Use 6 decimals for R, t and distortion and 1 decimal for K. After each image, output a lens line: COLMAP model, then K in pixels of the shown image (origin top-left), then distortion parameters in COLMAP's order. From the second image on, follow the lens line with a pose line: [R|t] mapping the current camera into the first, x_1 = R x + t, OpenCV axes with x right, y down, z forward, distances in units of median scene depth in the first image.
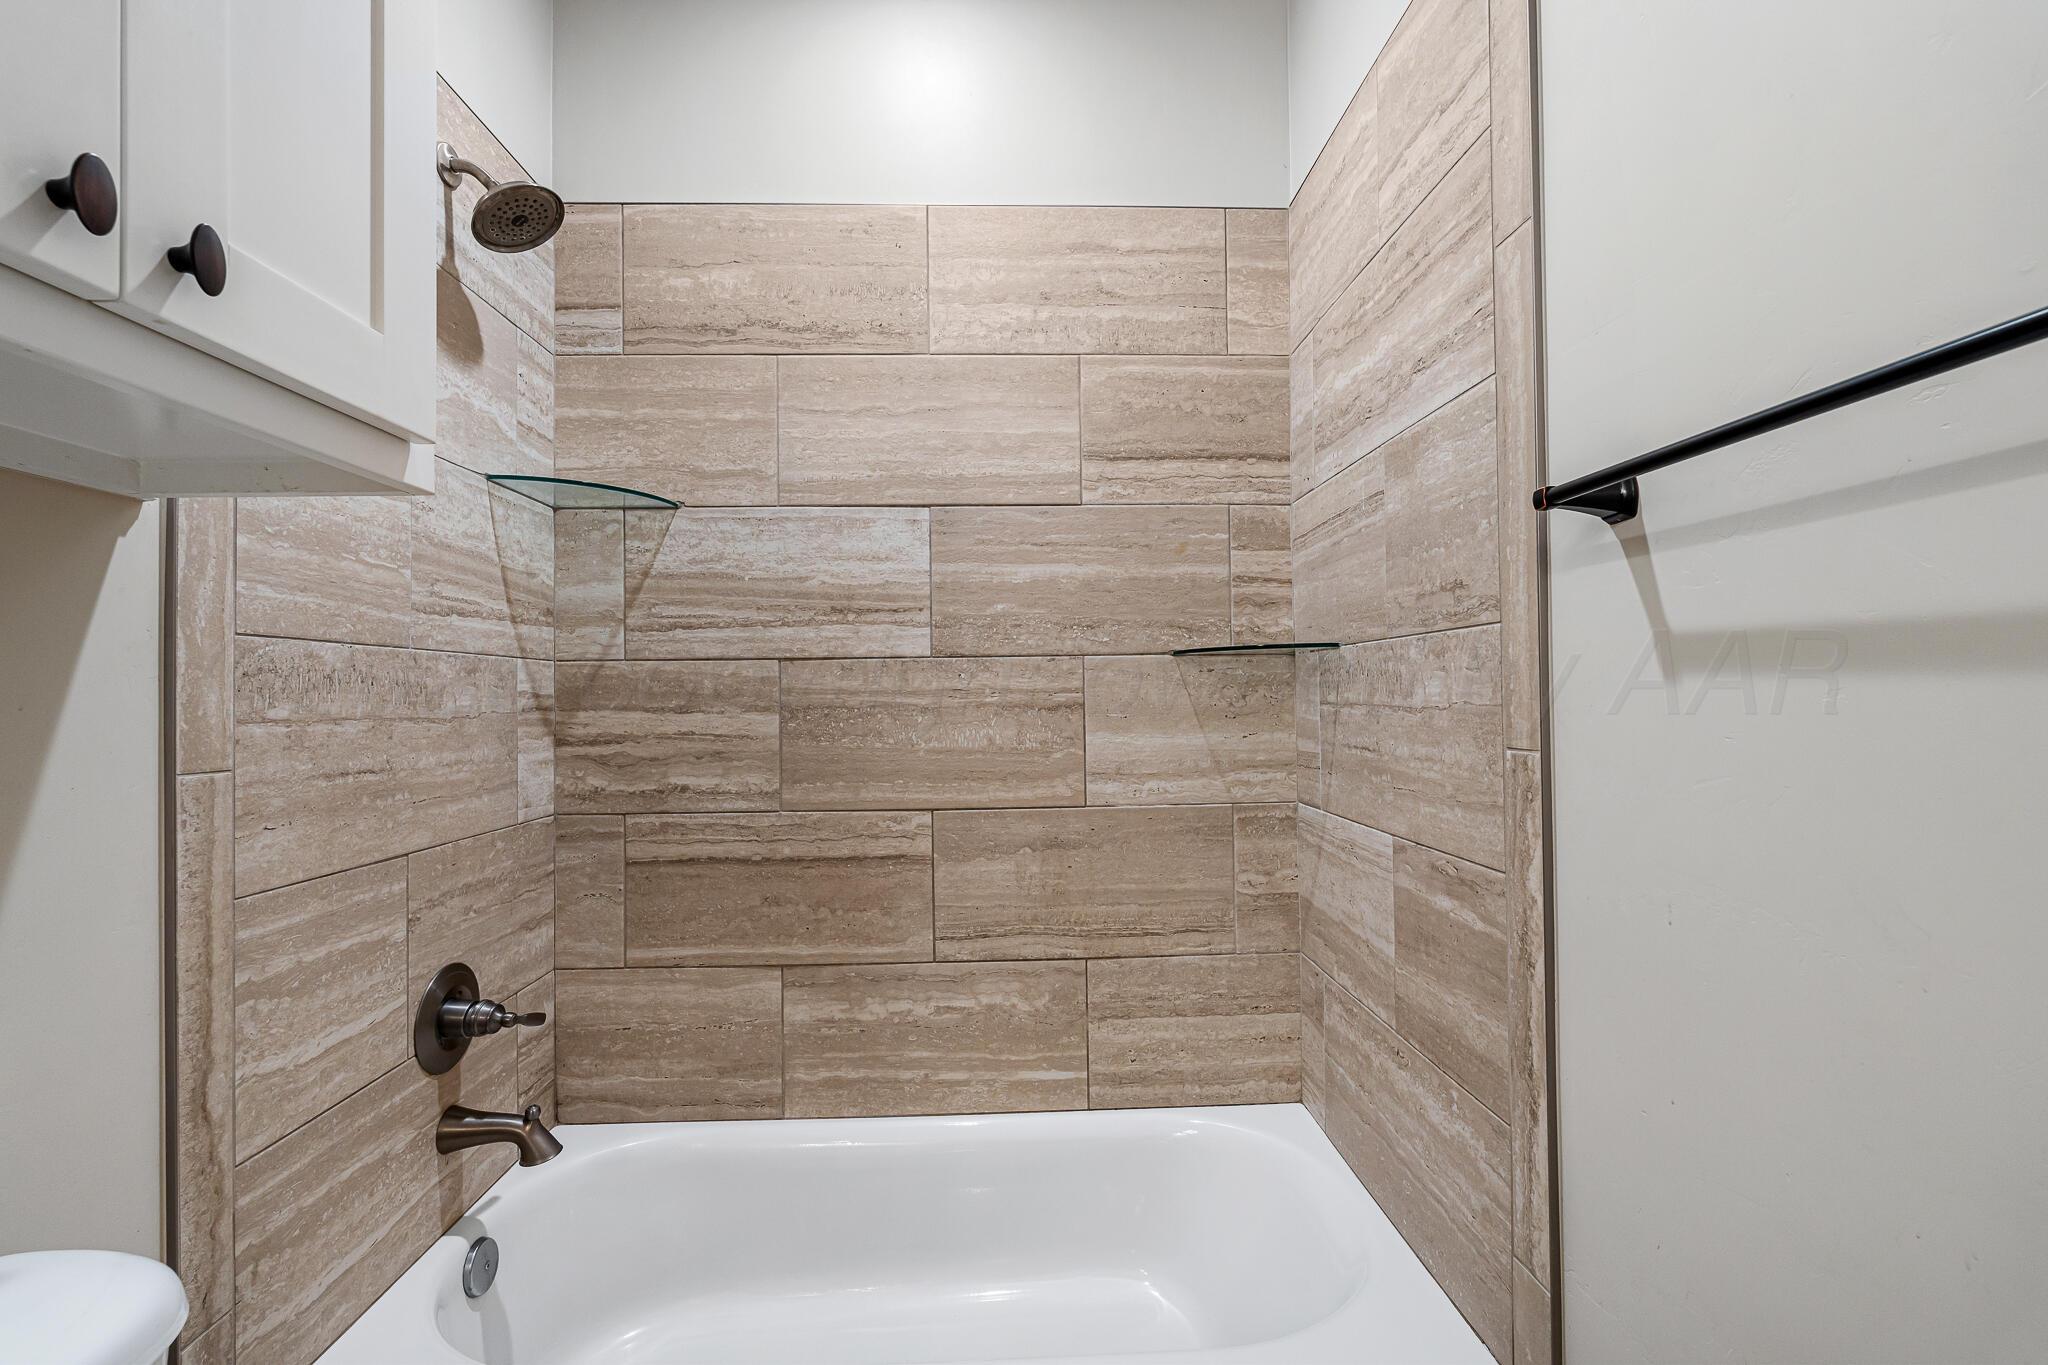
lens RADIAL K [[897.7, 0, 1017.9], [0, 897.7, 686.8], [0, 0, 1]] dist [-0.002943, -0.000530]
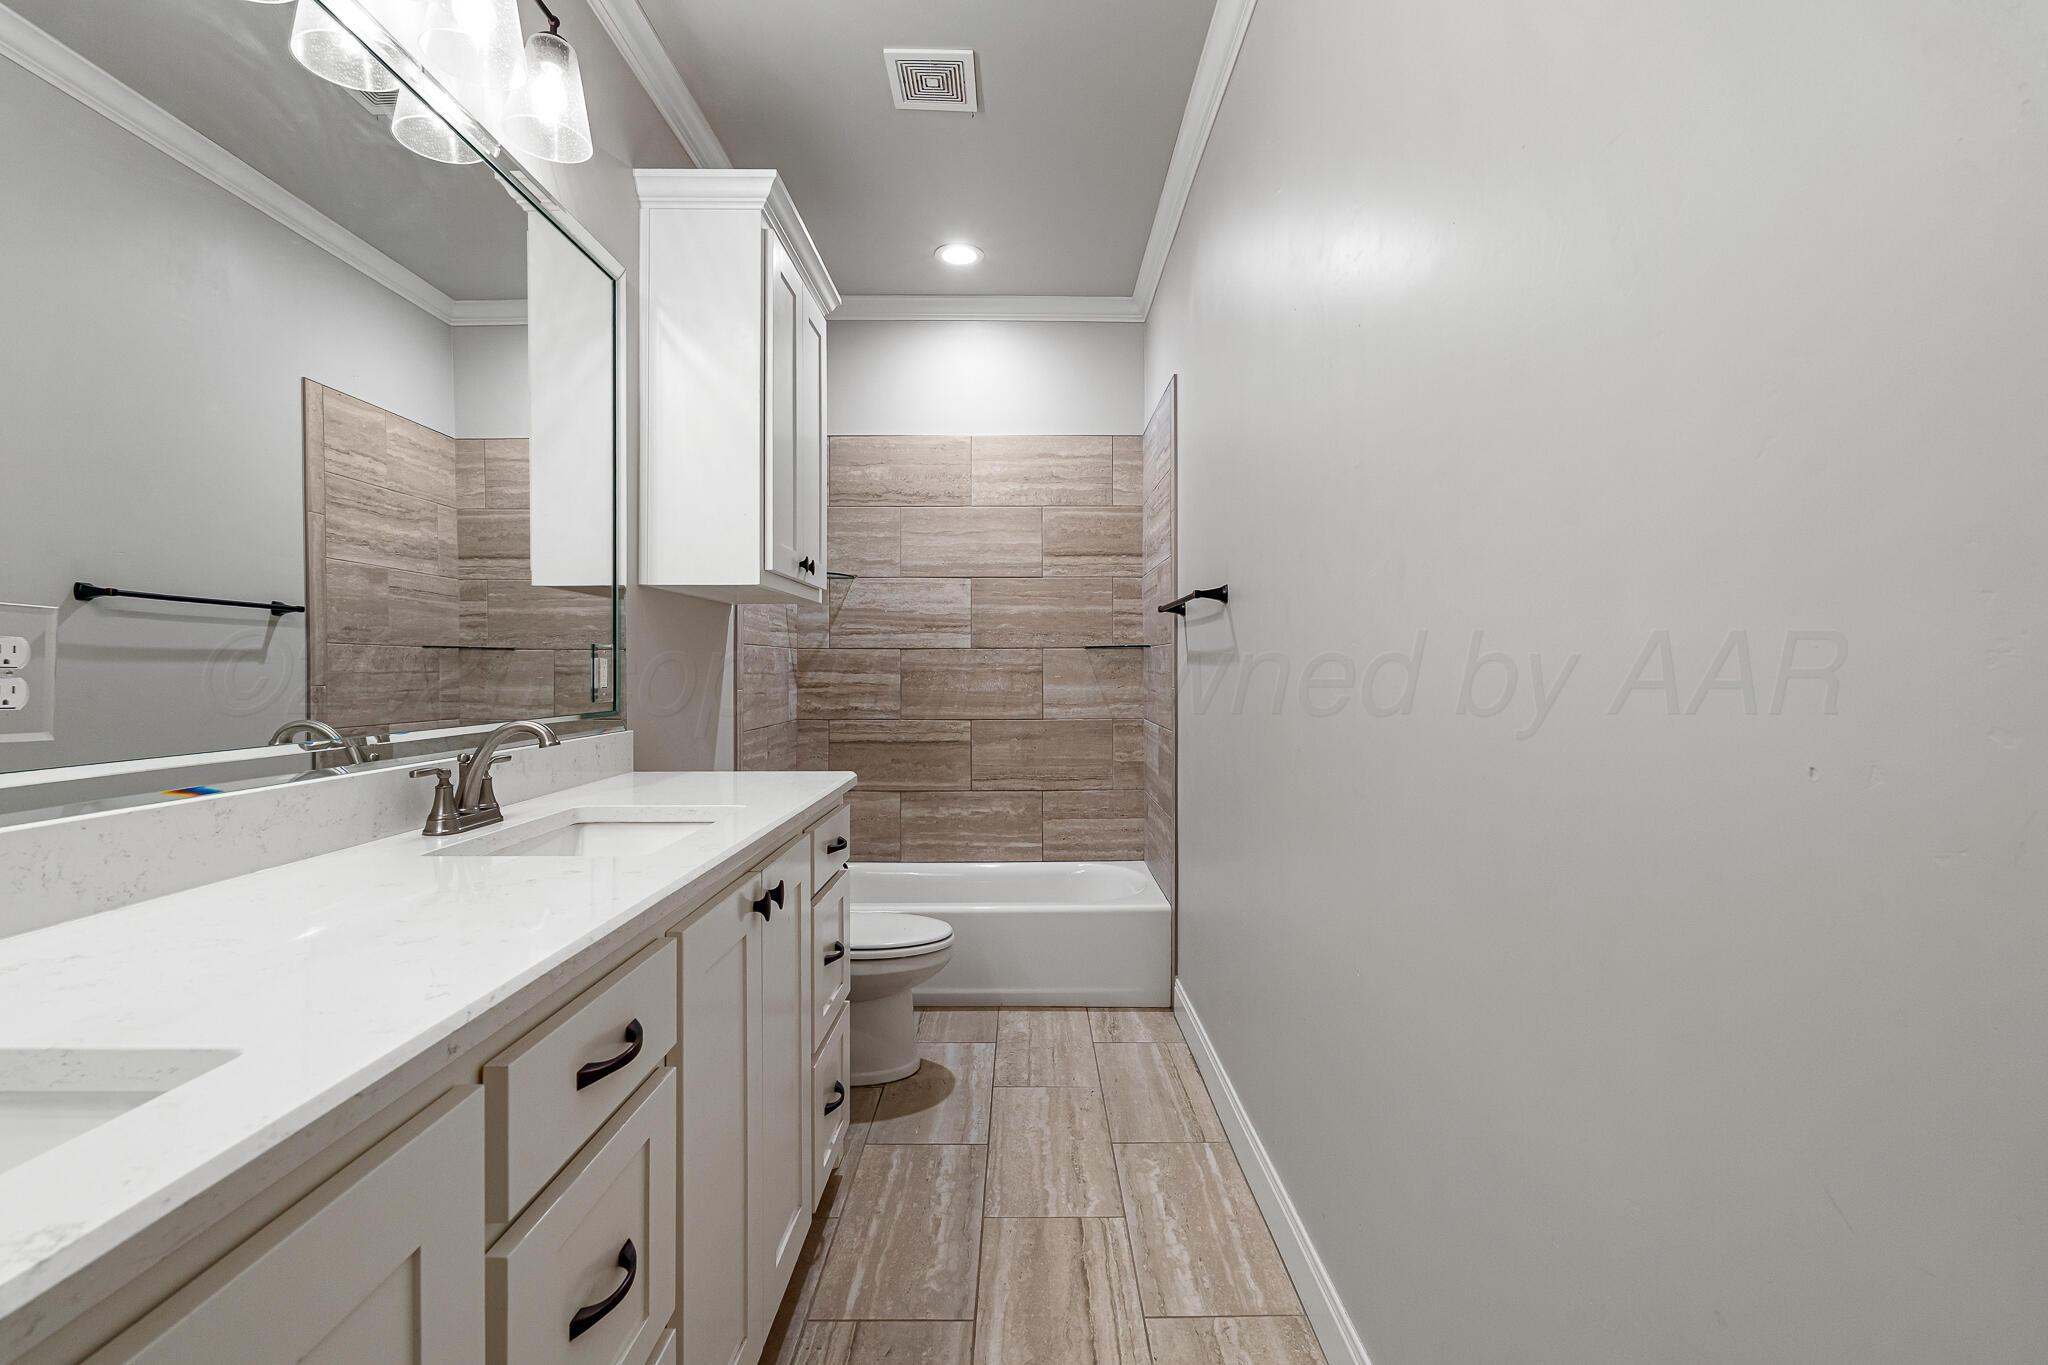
lens RADIAL K [[897.7, 0, 1029.5], [0, 897.7, 675.7], [0, 0, 1]] dist [-0.002943, -0.000530]
pose [[0.999864, 0.010760, -0.012490, 0.069865], [-0.010506, 0.999739, 0.020268, -0.012937], [0.012705, -0.020134, 0.999717, -1.136443]]
